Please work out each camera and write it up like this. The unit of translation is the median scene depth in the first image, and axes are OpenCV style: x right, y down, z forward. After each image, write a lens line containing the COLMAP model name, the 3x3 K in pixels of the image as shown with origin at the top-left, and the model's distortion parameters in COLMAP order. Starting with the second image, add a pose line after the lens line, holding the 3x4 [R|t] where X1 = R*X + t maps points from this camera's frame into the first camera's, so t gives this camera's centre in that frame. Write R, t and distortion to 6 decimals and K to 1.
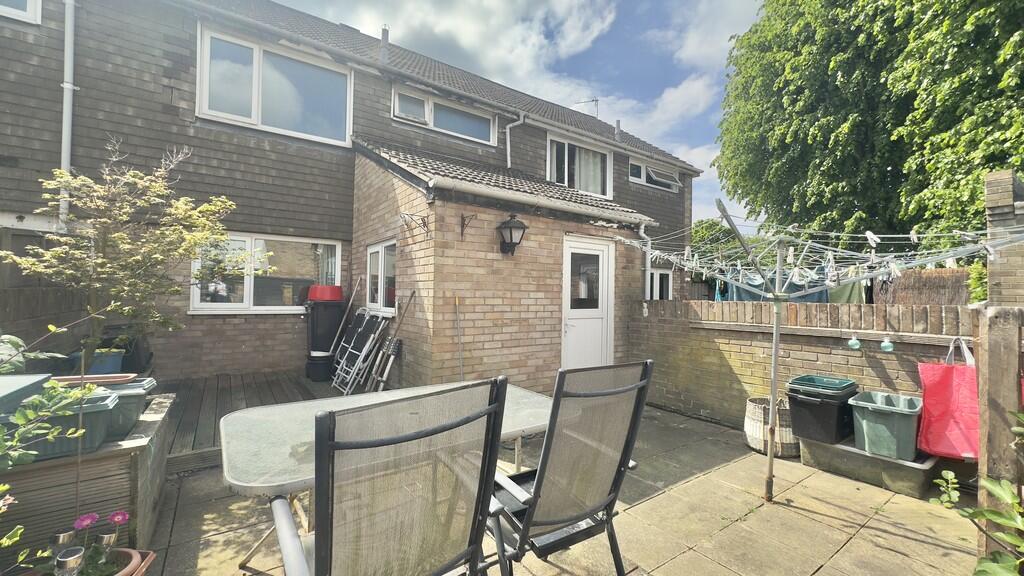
lens RADIAL K [[408.7, 0, 510.1], [0, 408.7, 288.0], [0, 0, 1]] dist [-0.005671, 0.001034]
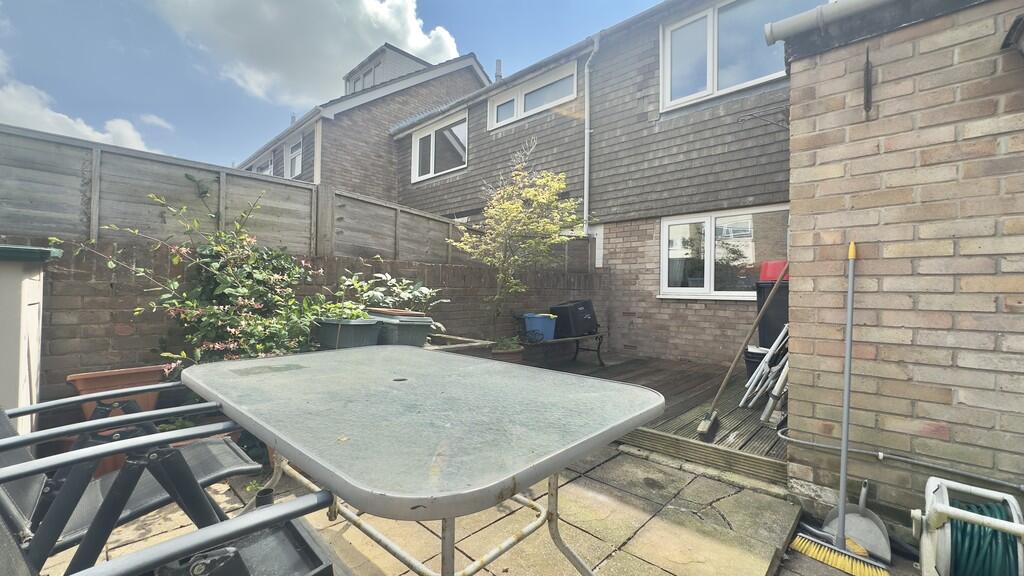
lens RADIAL K [[408.7, 0, 511.6], [0, 408.7, 288.7], [0, 0, 1]] dist [-0.005671, 0.001034]
pose [[0.206384, -0.024409, -0.978167, 0.213243], [0.002421, 0.999698, -0.024435, 0.074386], [0.978468, 0.002675, 0.206381, 0.454162]]
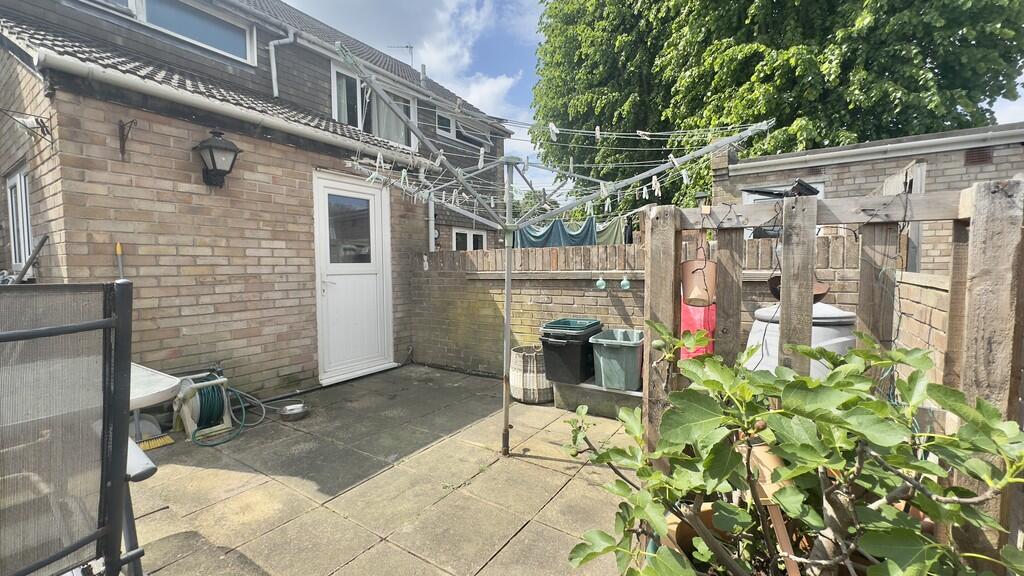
lens RADIAL K [[408.7, 0, 511.4], [0, 408.7, 287.3], [0, 0, 1]] dist [-0.005671, 0.001034]
pose [[0.928957, -0.043136, 0.367665, 0.199050], [0.017428, 0.997183, 0.072959, 0.050230], [-0.369776, -0.061368, 0.927092, 0.103408]]
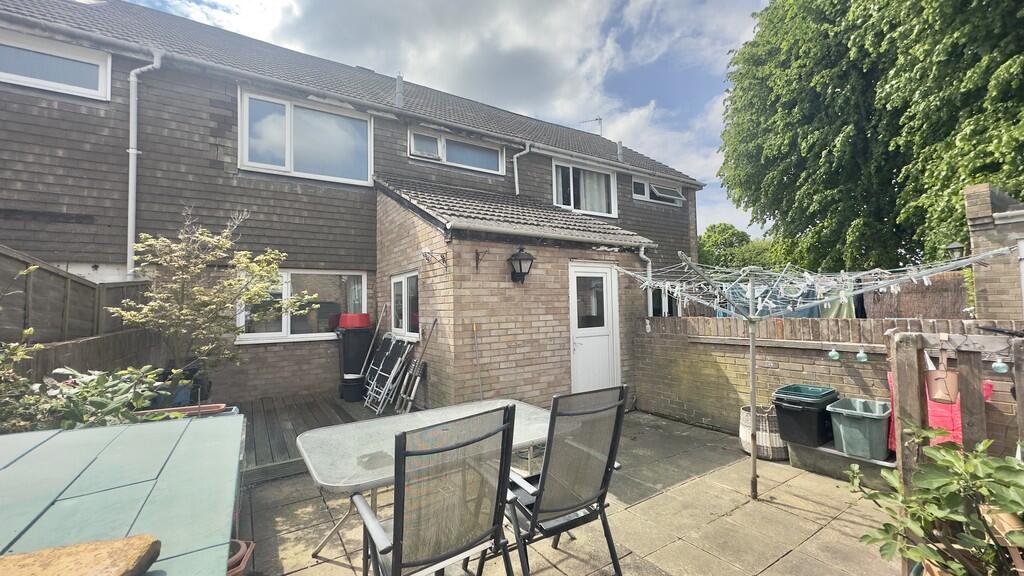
lens RADIAL K [[408.7, 0, 510.1], [0, 408.7, 287.8], [0, 0, 1]] dist [-0.005671, 0.001034]
pose [[0.998668, -0.038313, -0.034552, 0.009446], [0.037368, 0.998921, -0.027584, -0.036370], [0.035571, 0.026256, 0.999022, -0.107665]]
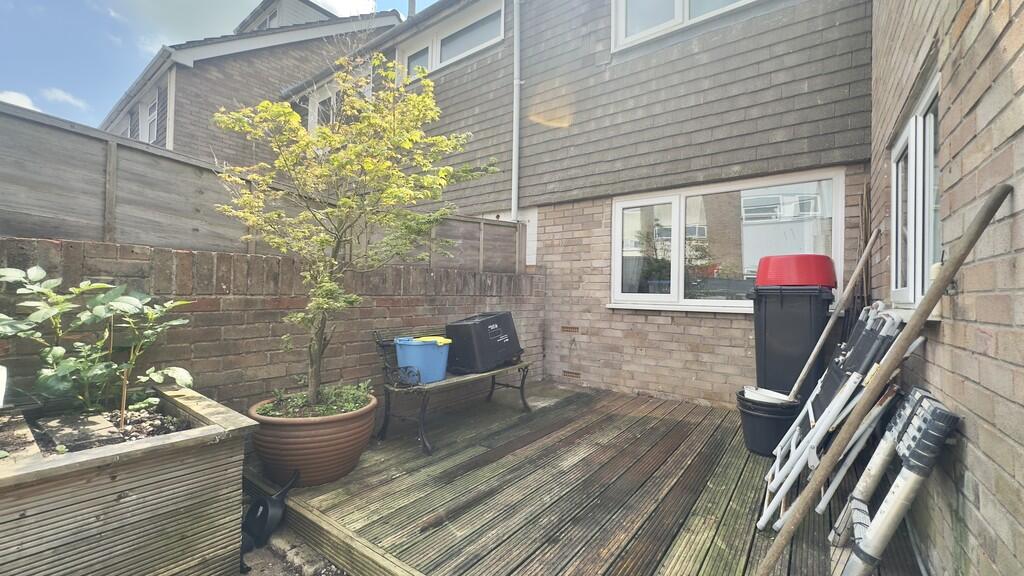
lens RADIAL K [[408.7, 0, 512.7], [0, 408.7, 288.7], [0, 0, 1]] dist [-0.005671, 0.001034]
pose [[0.315827, -0.026223, -0.948454, -0.116341], [0.002032, 0.999634, -0.026962, 0.055487], [0.948815, 0.006588, 0.315765, 0.658364]]
